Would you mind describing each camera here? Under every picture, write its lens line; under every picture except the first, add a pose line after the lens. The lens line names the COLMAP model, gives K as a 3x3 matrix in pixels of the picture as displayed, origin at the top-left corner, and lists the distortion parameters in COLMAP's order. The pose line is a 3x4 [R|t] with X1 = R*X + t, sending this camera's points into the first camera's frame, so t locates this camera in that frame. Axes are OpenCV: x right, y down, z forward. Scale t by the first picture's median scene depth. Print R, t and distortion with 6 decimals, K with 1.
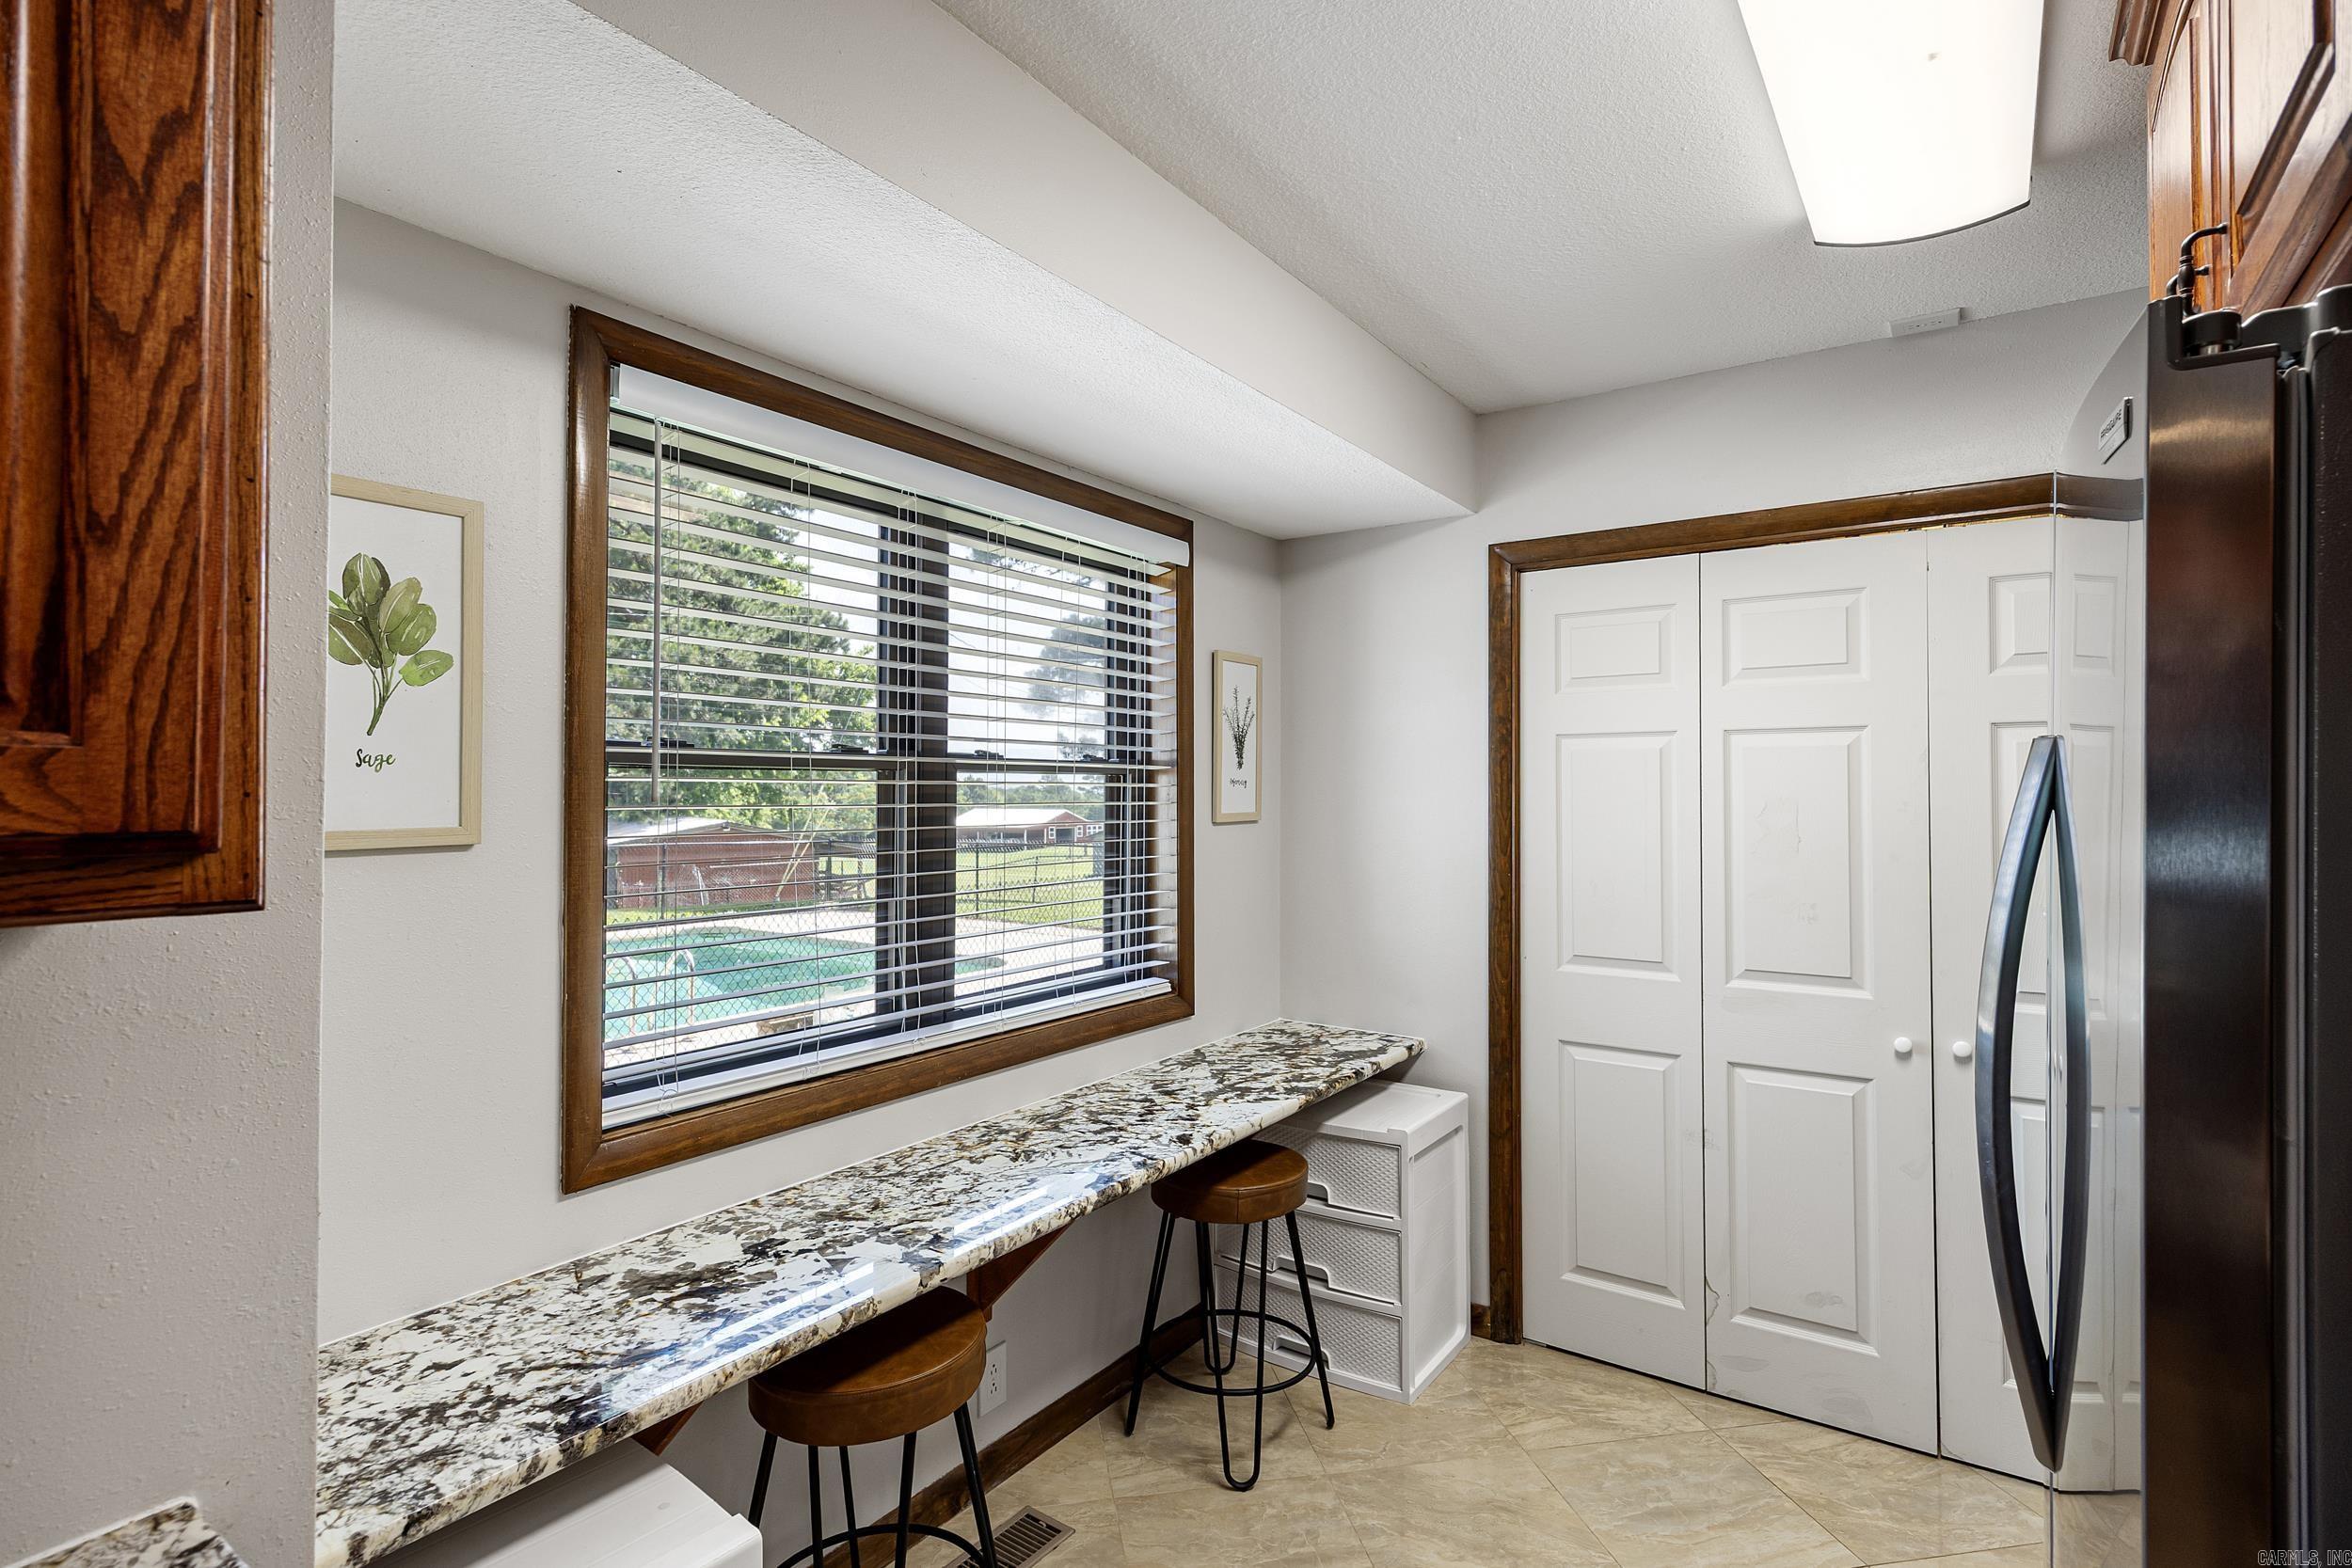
lens RADIAL K [[1129.3, 0, 1171.1], [0, 1129.3, 779.4], [0, 0, 1]] dist [0.009864, 0.000644]
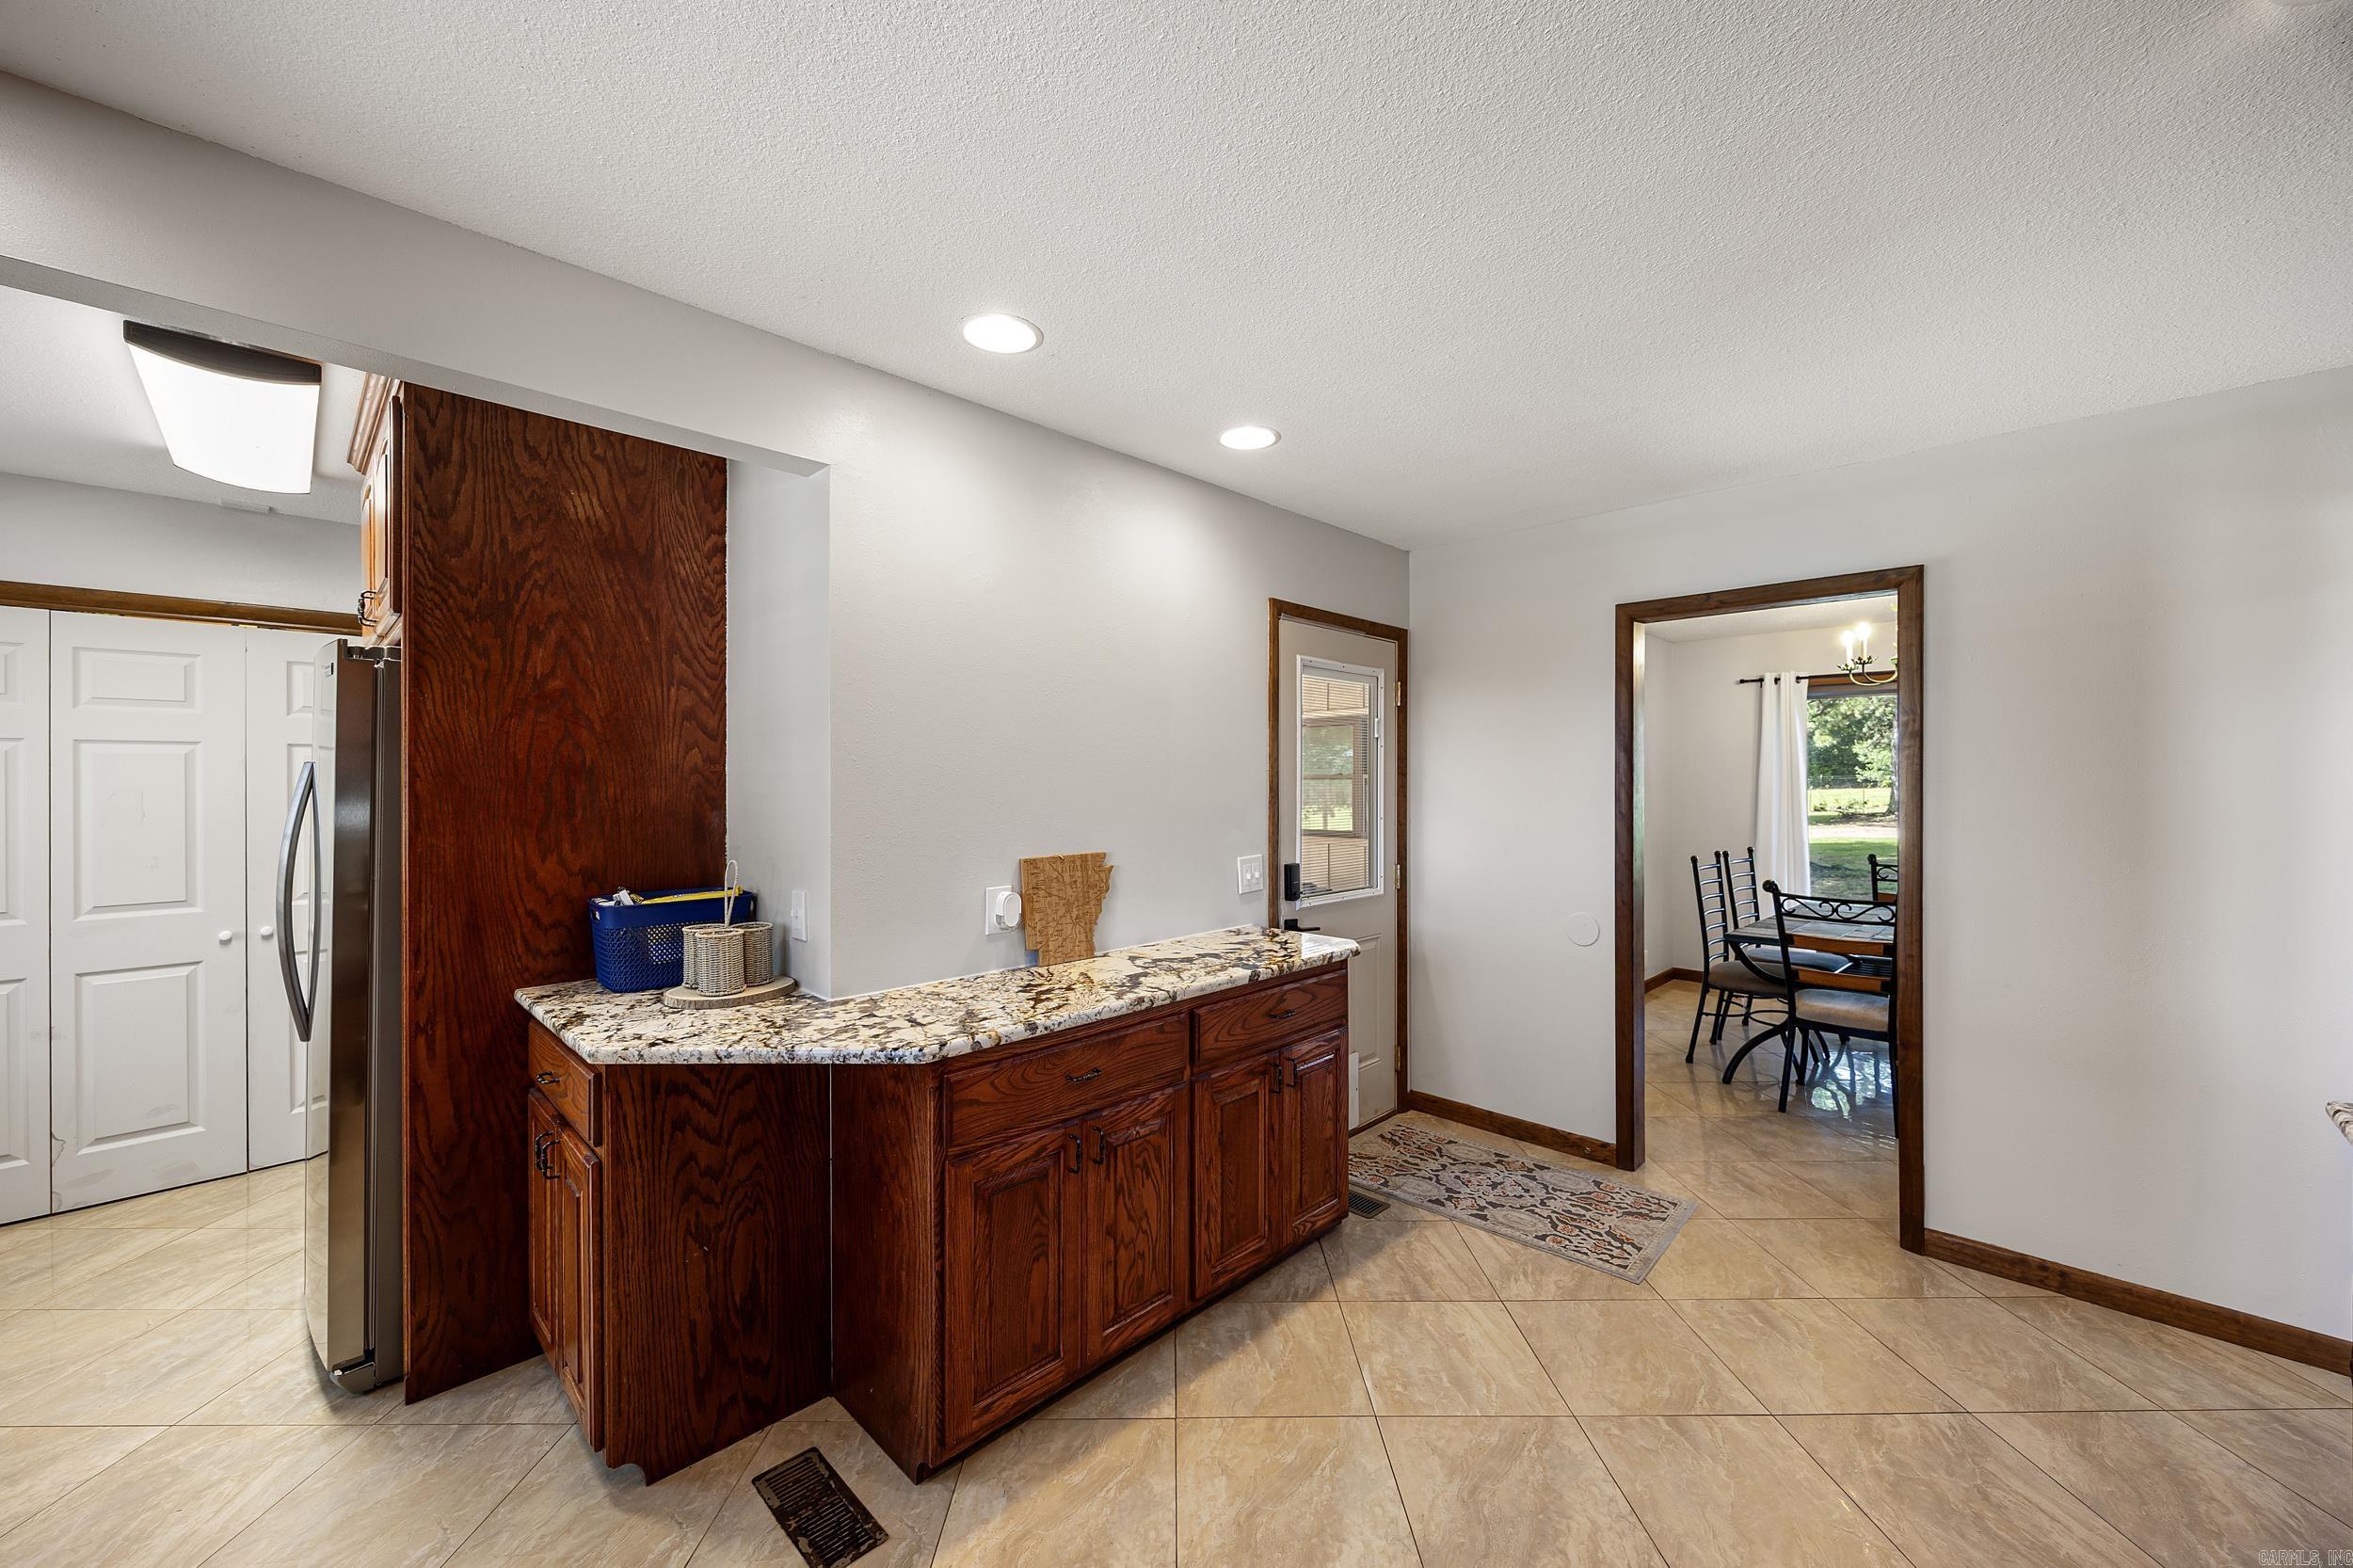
lens RADIAL K [[891.4, 0, 1173.3], [0, 891.4, 777.2], [0, 0, 1]] dist [-0.000791, -0.000446]
pose [[0.164356, 0.003721, 0.986394, -0.412513], [-0.007876, 0.999966, -0.002460, -0.005572], [-0.986370, -0.007365, 0.164379, -0.579804]]
